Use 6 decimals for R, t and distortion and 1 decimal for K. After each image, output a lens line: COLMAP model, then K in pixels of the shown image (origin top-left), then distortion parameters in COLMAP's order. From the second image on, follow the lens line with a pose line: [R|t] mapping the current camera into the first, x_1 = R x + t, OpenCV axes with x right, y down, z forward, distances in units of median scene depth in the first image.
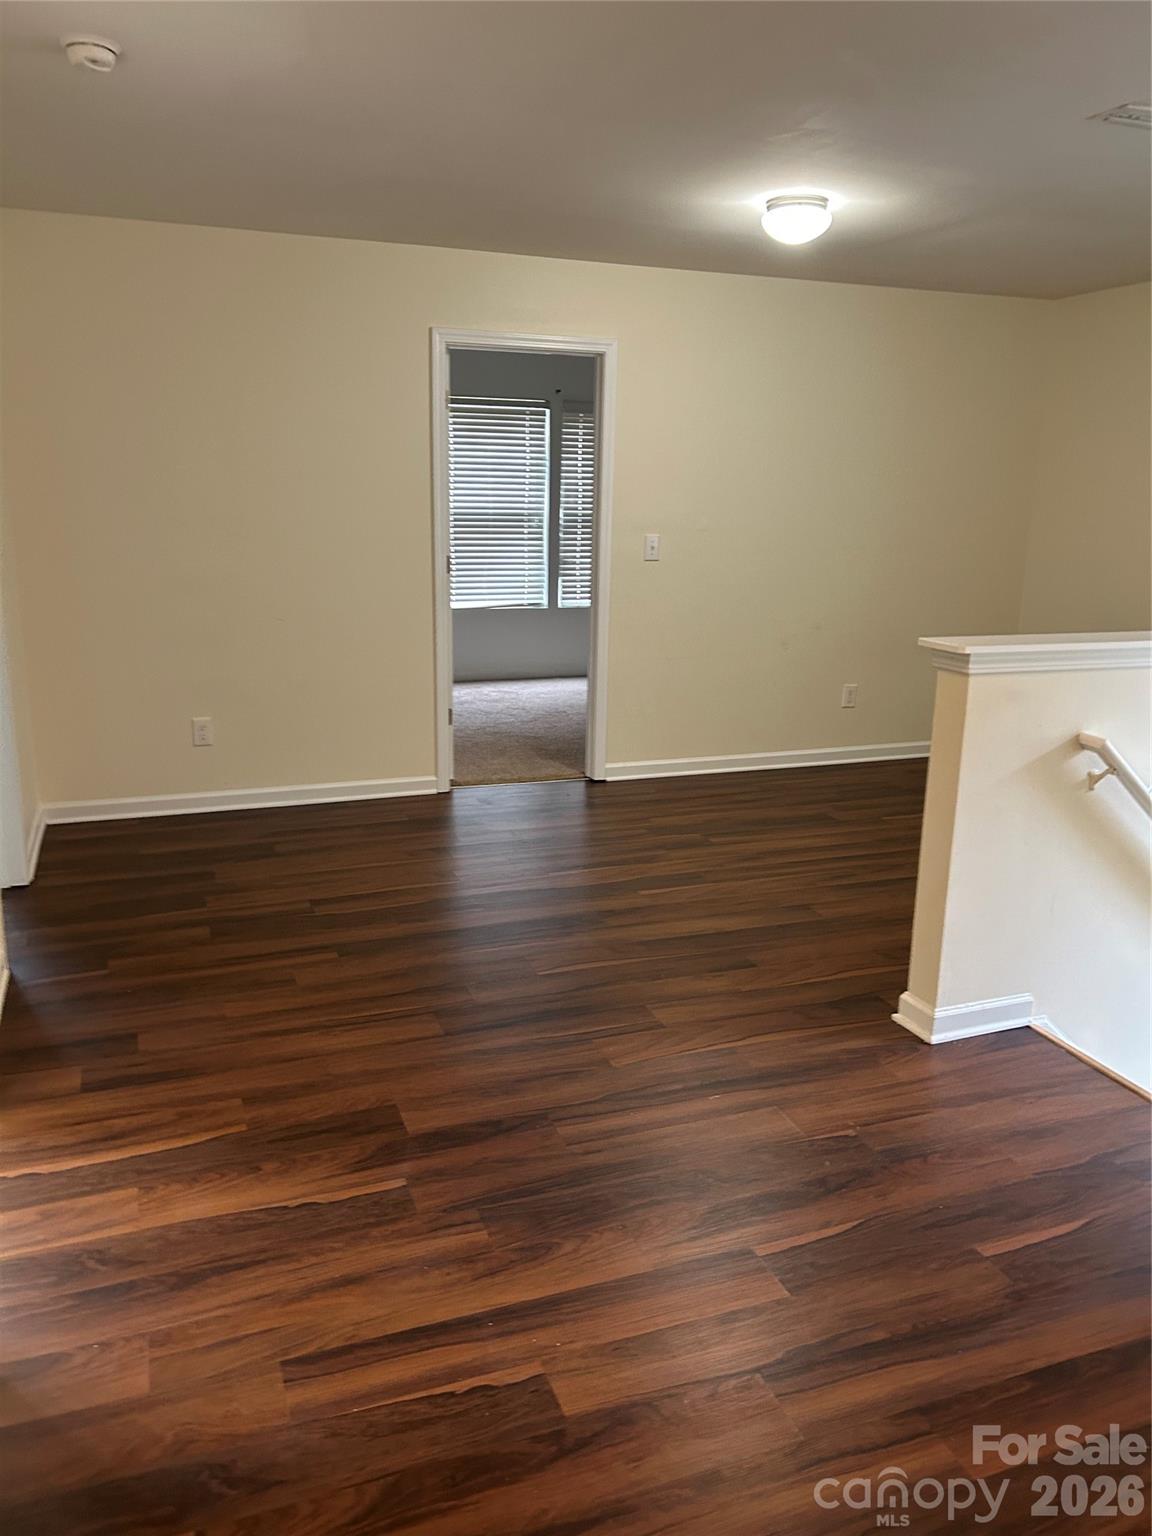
lens RADIAL K [[1155.9, 0, 571.9], [0, 1155.9, 765.8], [0, 0, 1]] dist [-0.007778, -0.000129]
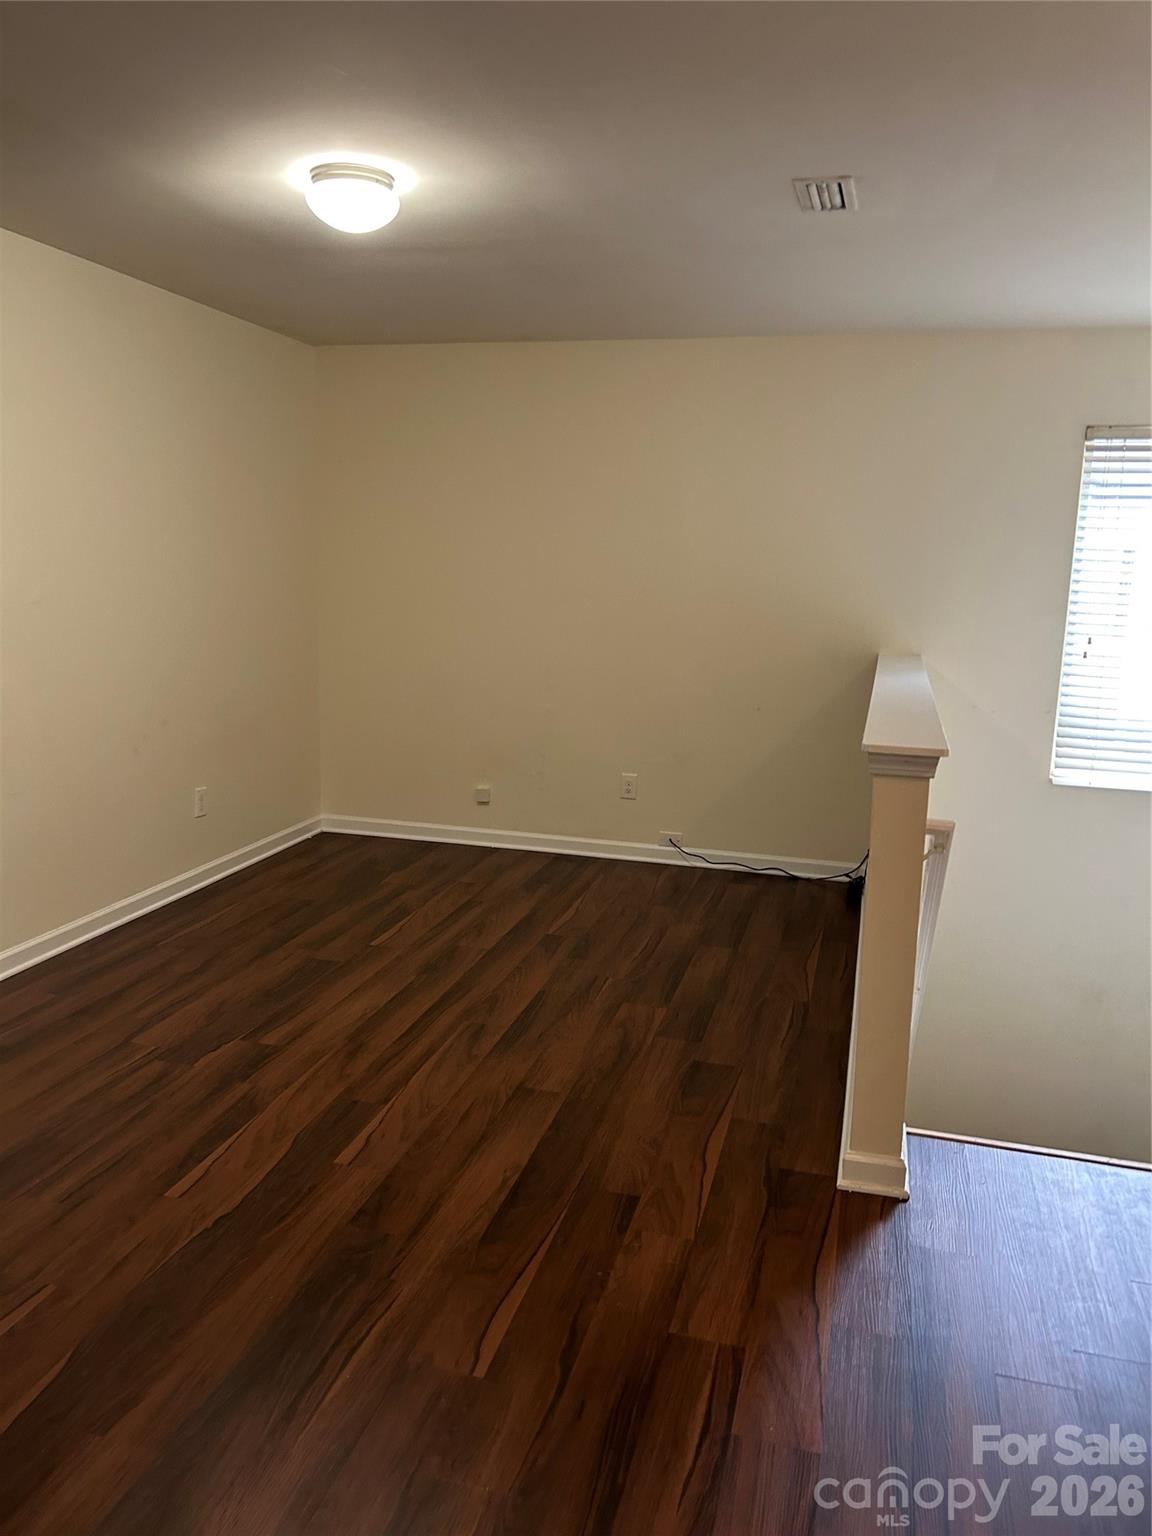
lens RADIAL K [[1155.9, 0, 575.8], [0, 1155.9, 772.9], [0, 0, 1]] dist [-0.007778, -0.000129]
pose [[0.603991, -0.164583, 0.779812, -0.317949], [0.183330, 0.980898, 0.065028, -0.120464], [-0.775619, 0.103687, 0.622627, 0.423601]]
